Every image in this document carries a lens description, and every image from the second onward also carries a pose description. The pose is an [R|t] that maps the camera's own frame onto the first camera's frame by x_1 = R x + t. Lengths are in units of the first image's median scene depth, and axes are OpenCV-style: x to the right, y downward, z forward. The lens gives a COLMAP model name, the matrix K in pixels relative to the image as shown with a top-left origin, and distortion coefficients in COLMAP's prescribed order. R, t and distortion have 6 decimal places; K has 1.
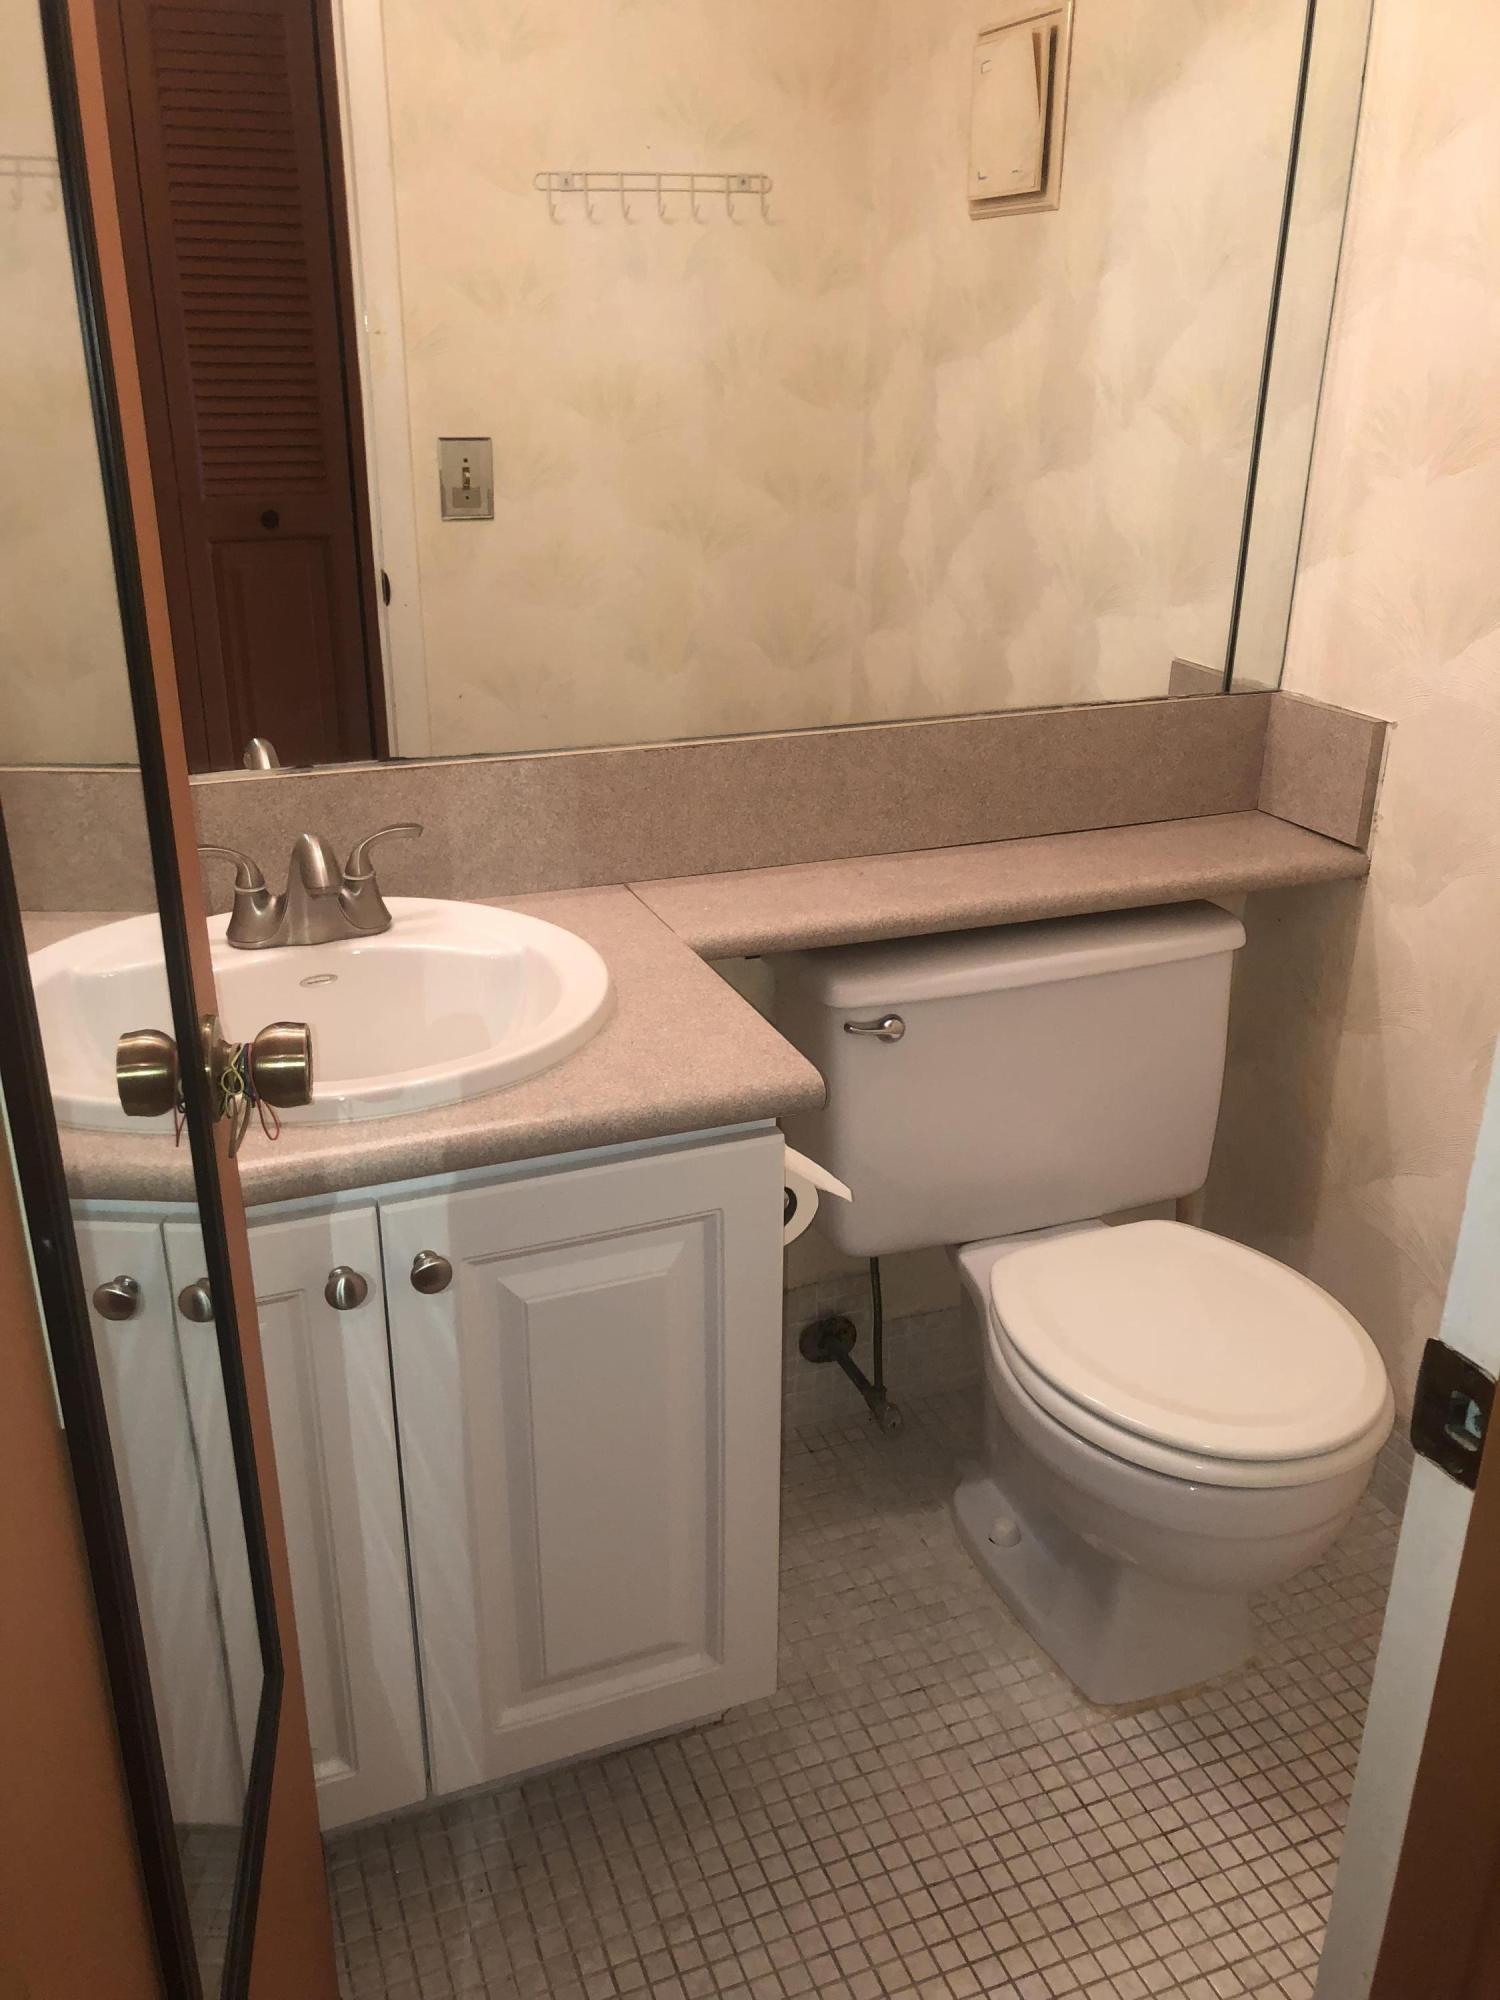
lens RADIAL K [[1628.8, 0, 750.0], [0, 1628.8, 1000.0], [0, 0, 1]] dist [-0.008806, -0.003067]
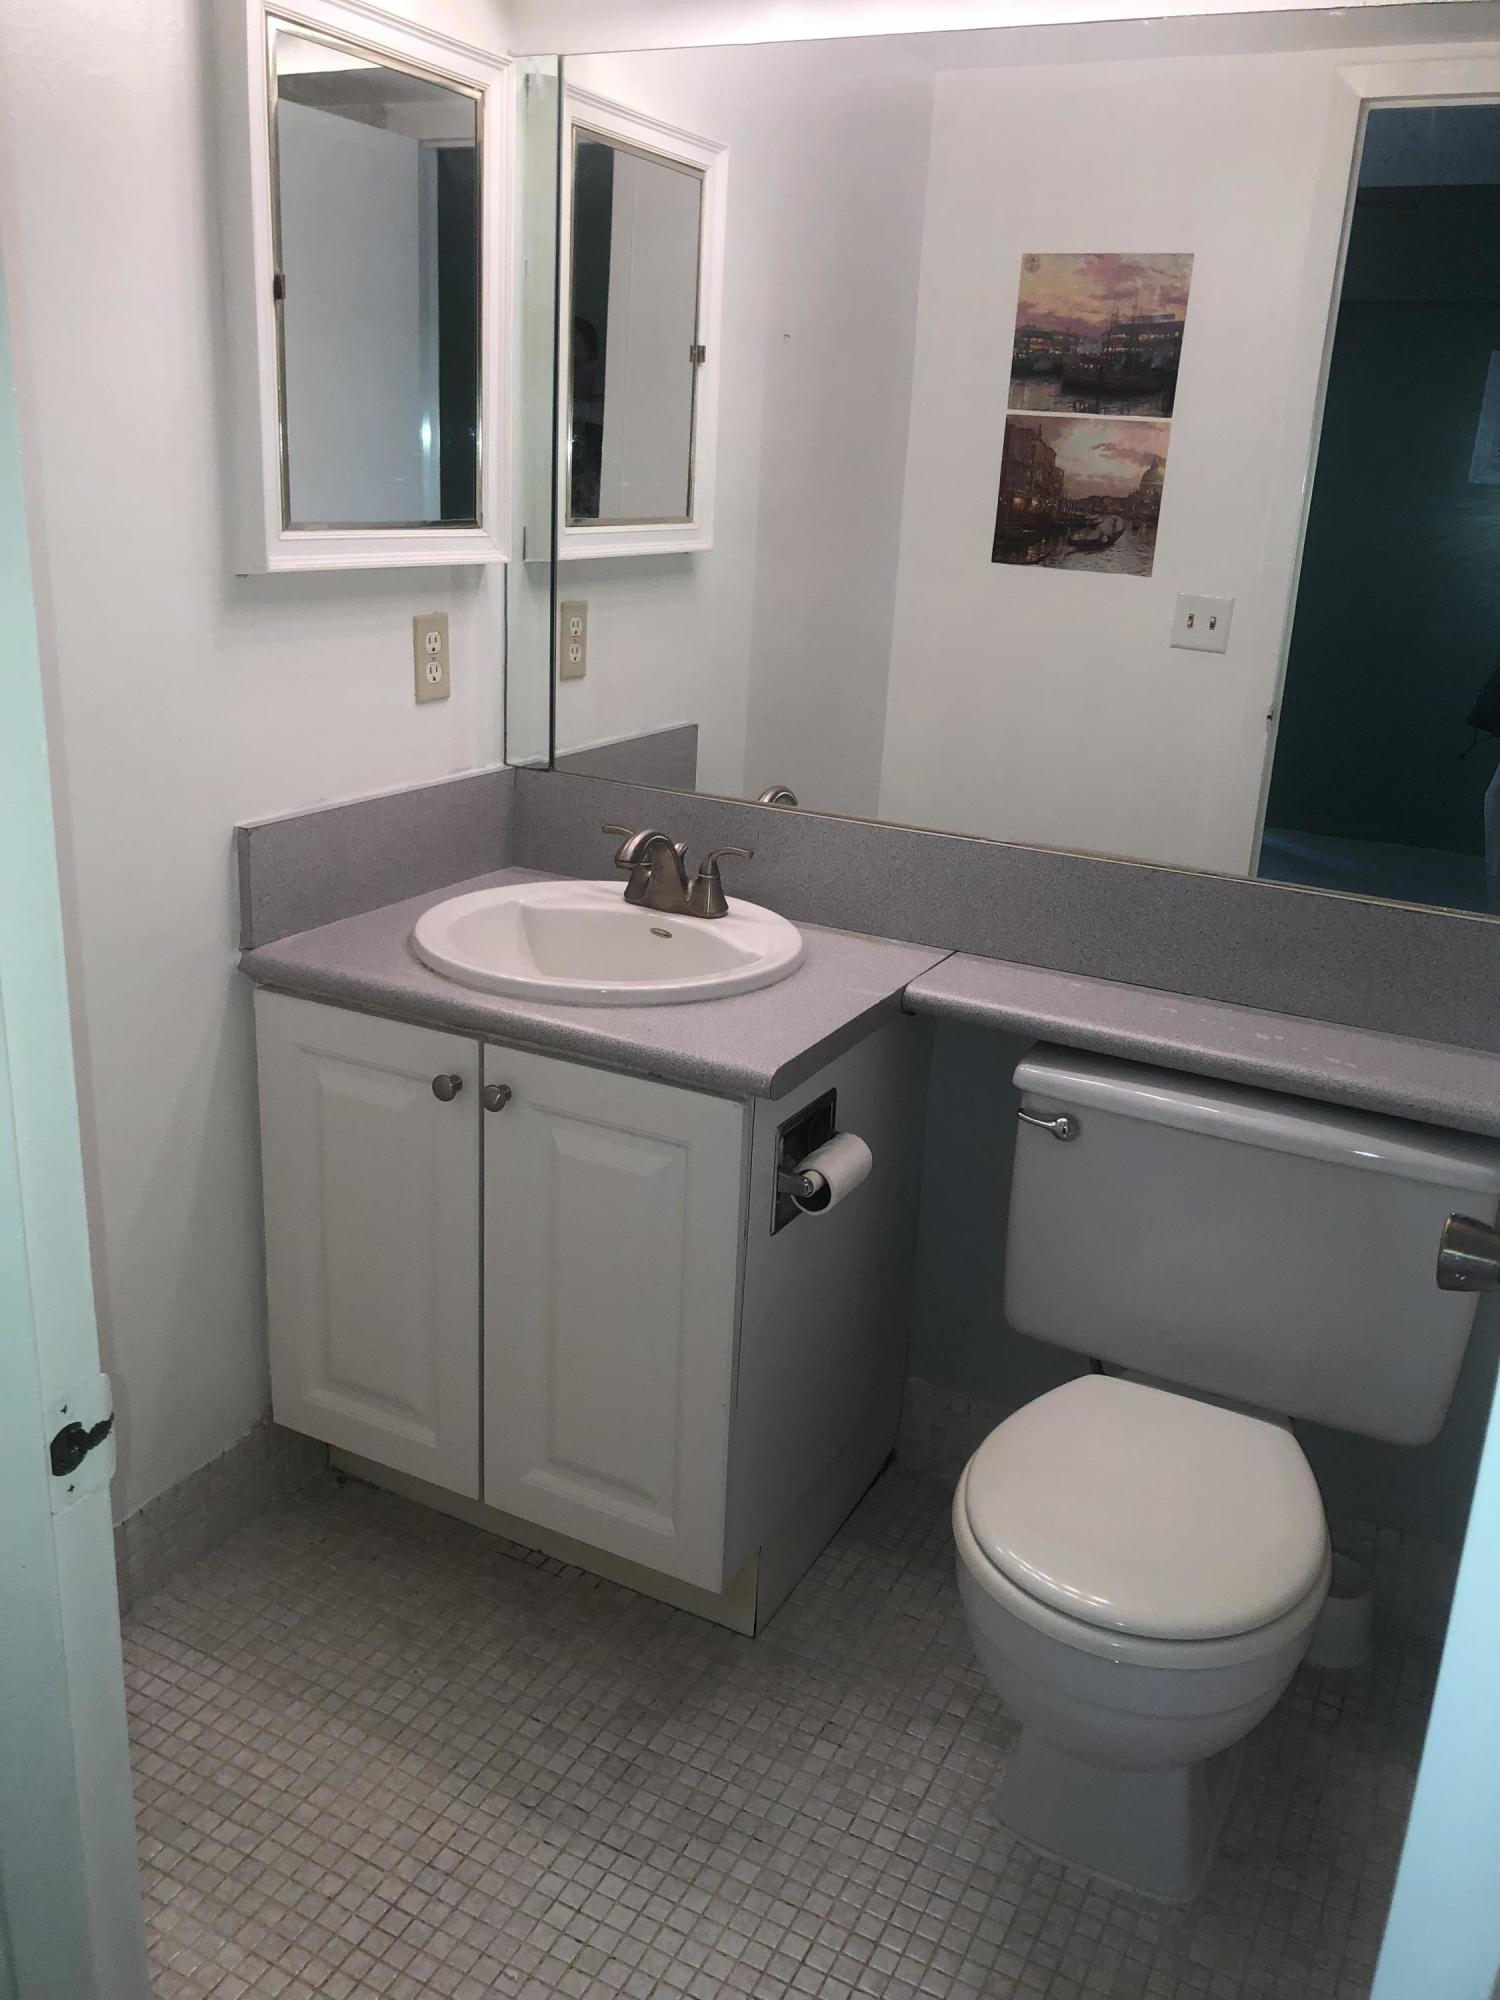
lens RADIAL K [[1628.8, 0, 750.0], [0, 1628.8, 1000.0], [0, 0, 1]] dist [-0.008806, -0.003067]
pose [[0.656802, 0.266846, -0.705269, 0.790354], [-0.322844, 0.944747, 0.056798, -0.064788], [0.681457, 0.190387, 0.706660, 0.049760]]
